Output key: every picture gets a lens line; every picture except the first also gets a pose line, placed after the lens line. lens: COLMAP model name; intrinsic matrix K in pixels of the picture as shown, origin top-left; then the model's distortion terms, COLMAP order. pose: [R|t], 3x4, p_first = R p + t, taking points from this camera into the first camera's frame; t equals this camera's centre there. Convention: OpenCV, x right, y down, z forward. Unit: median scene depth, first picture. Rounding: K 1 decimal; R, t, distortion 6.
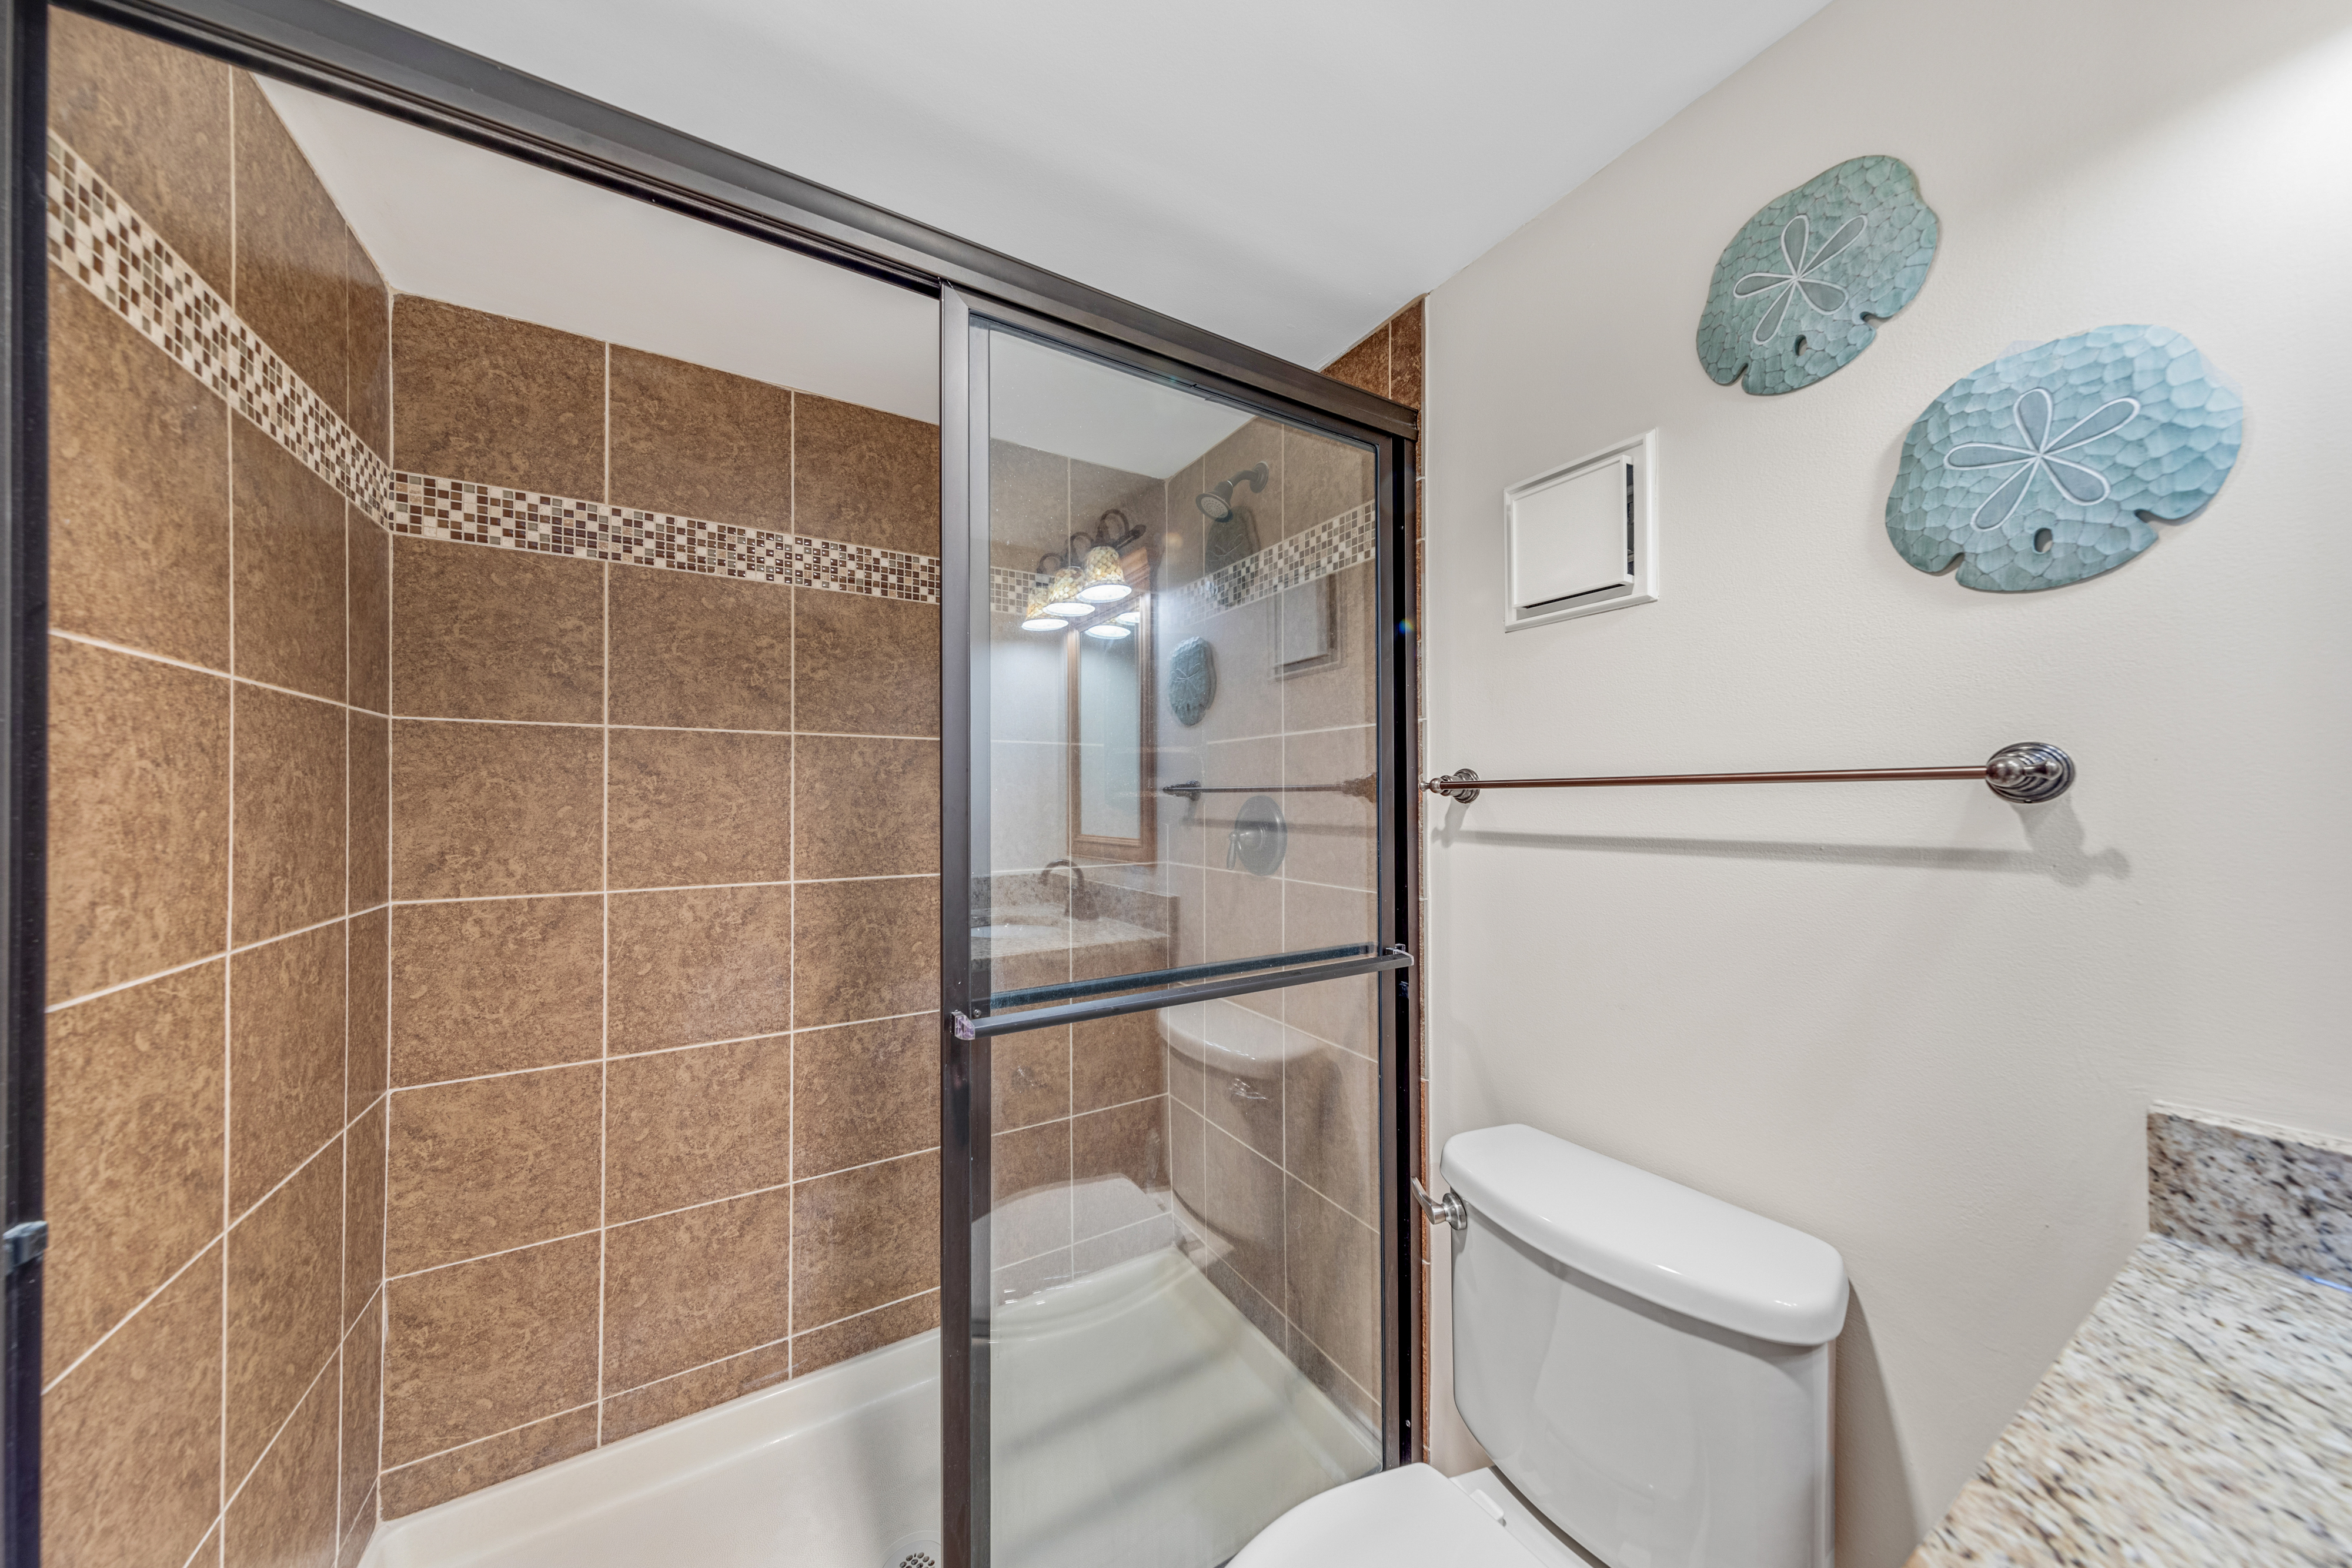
lens RADIAL K [[773.7, 0, 1188.5], [0, 773.7, 789.2], [0, 0, 1]] dist [-0.000304, -0.000738]
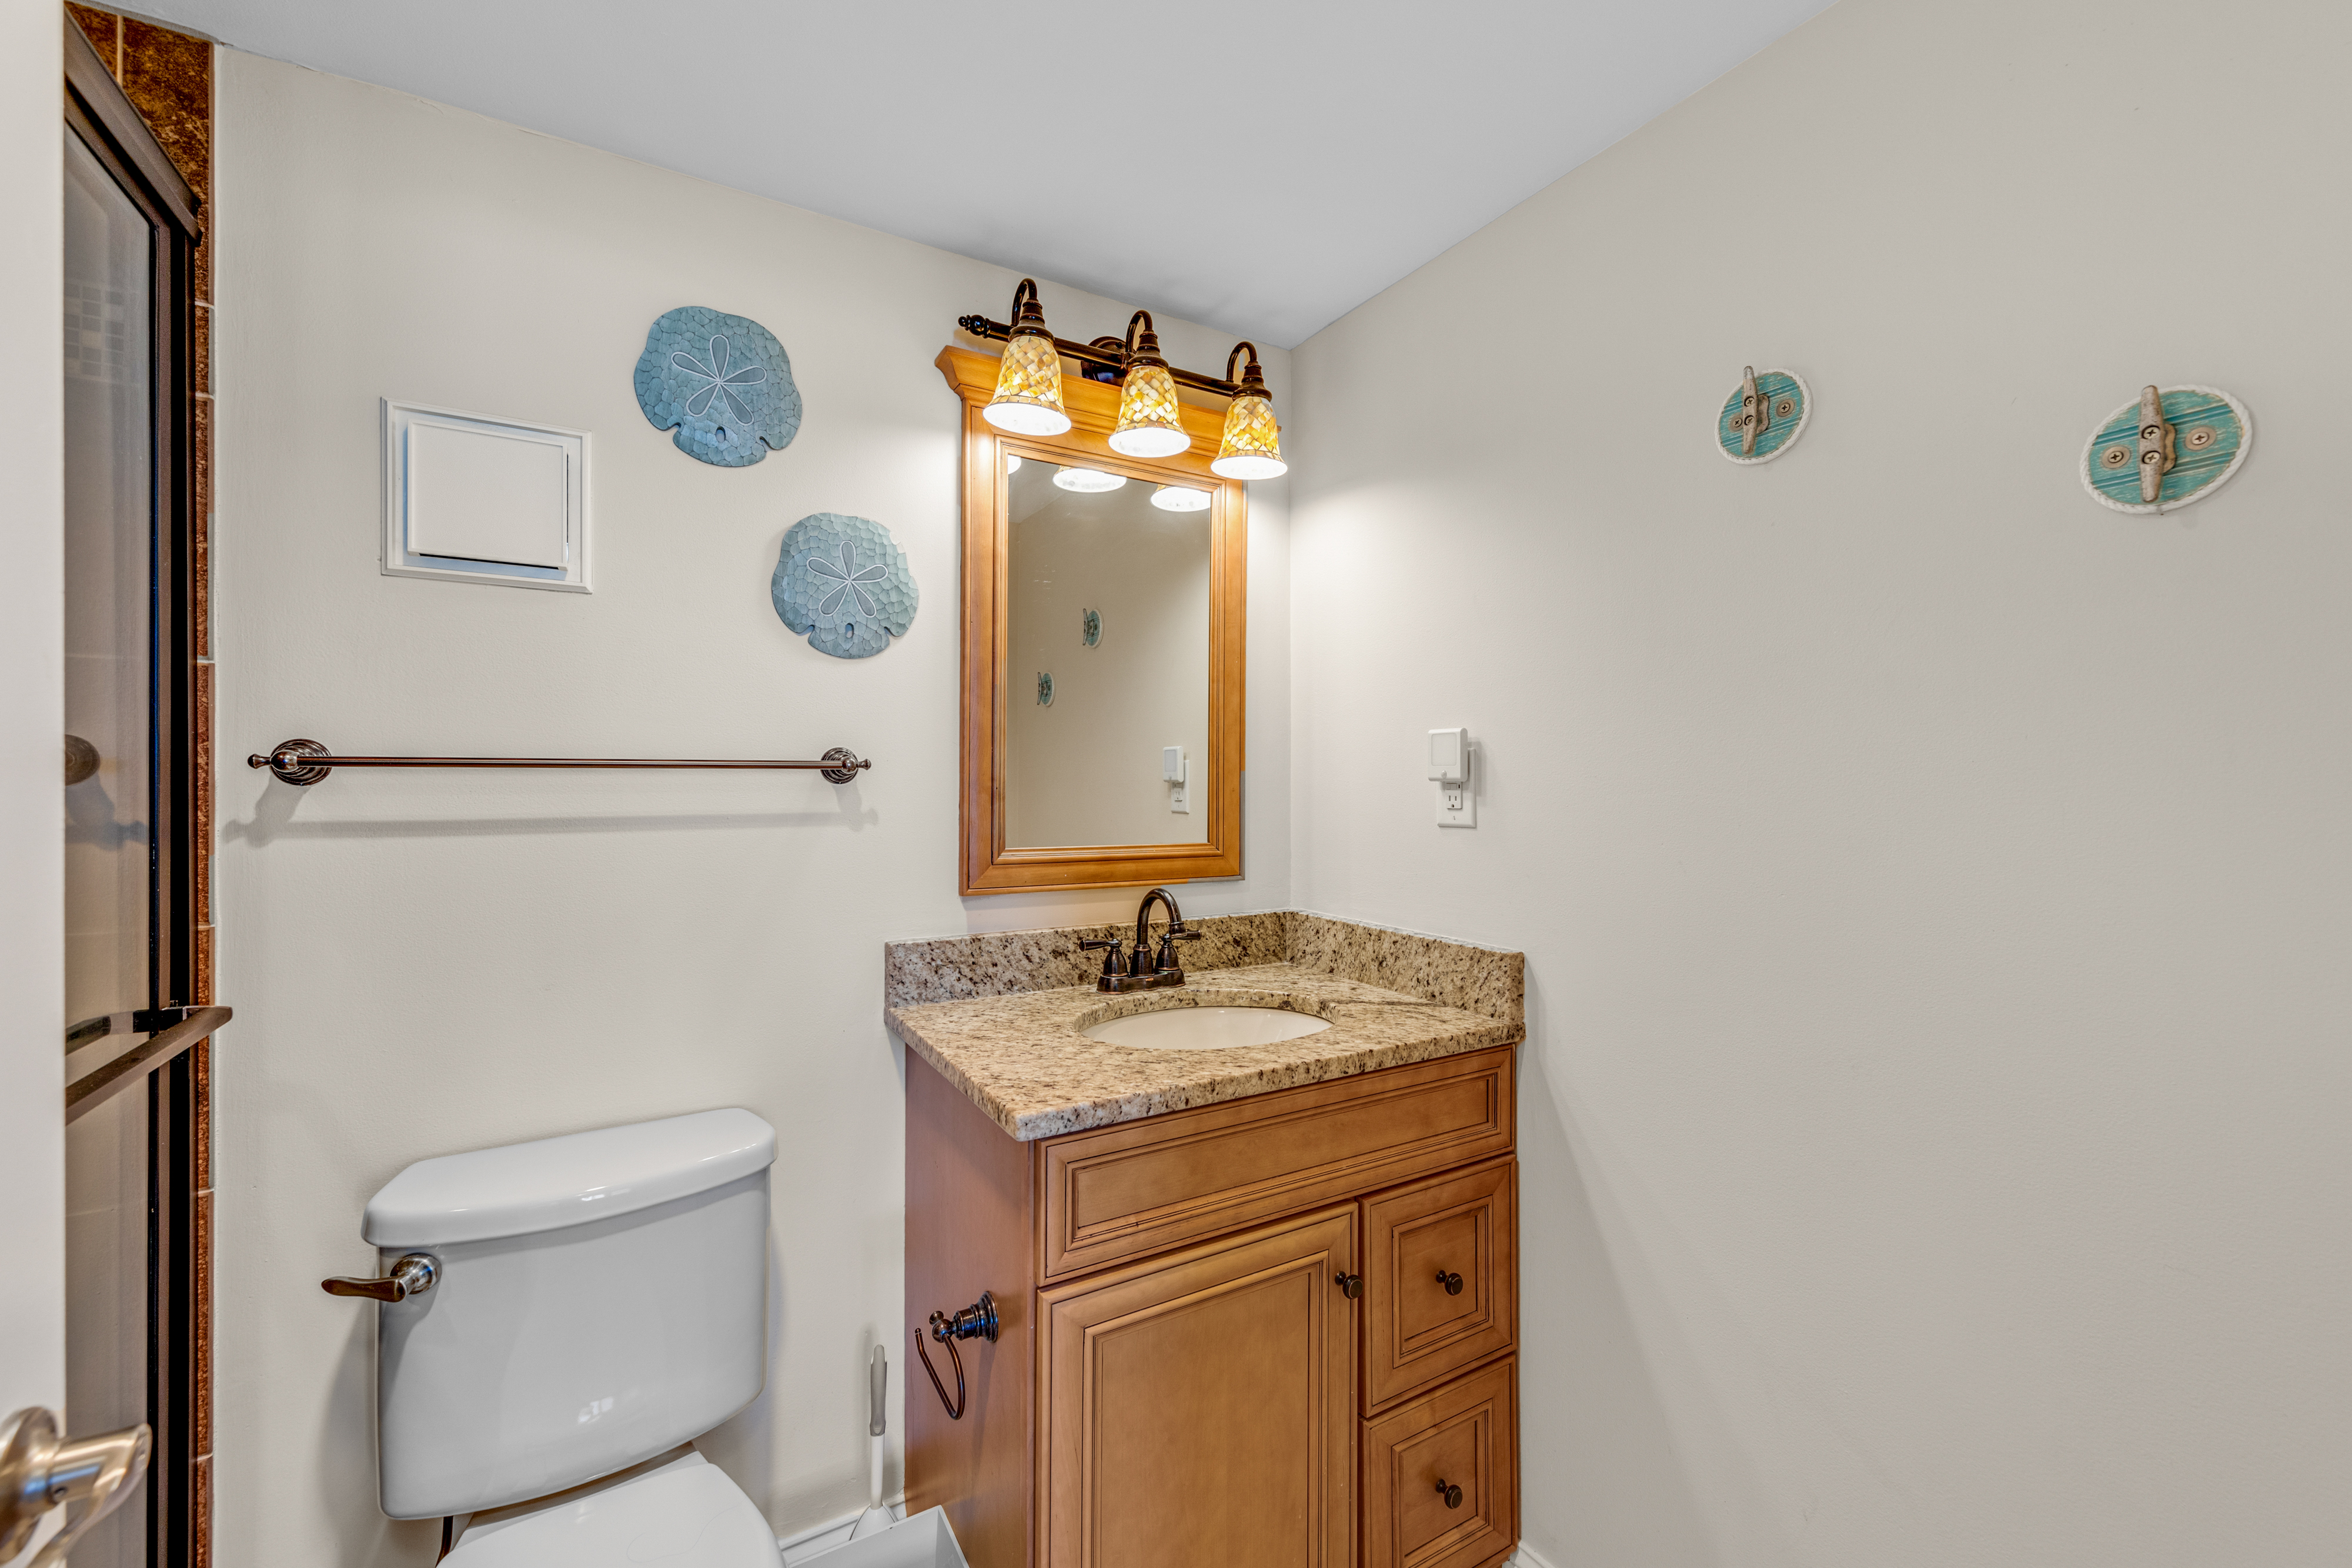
lens RADIAL K [[929.9, 0, 1183.3], [0, 929.9, 785.9], [0, 0, 1]] dist [0.002870, -0.000802]
pose [[-0.009145, 0.004053, 0.999950, -0.880182], [-0.009199, 0.999949, -0.004137, 0.023088], [-0.999916, -0.009237, -0.009107, 0.251439]]
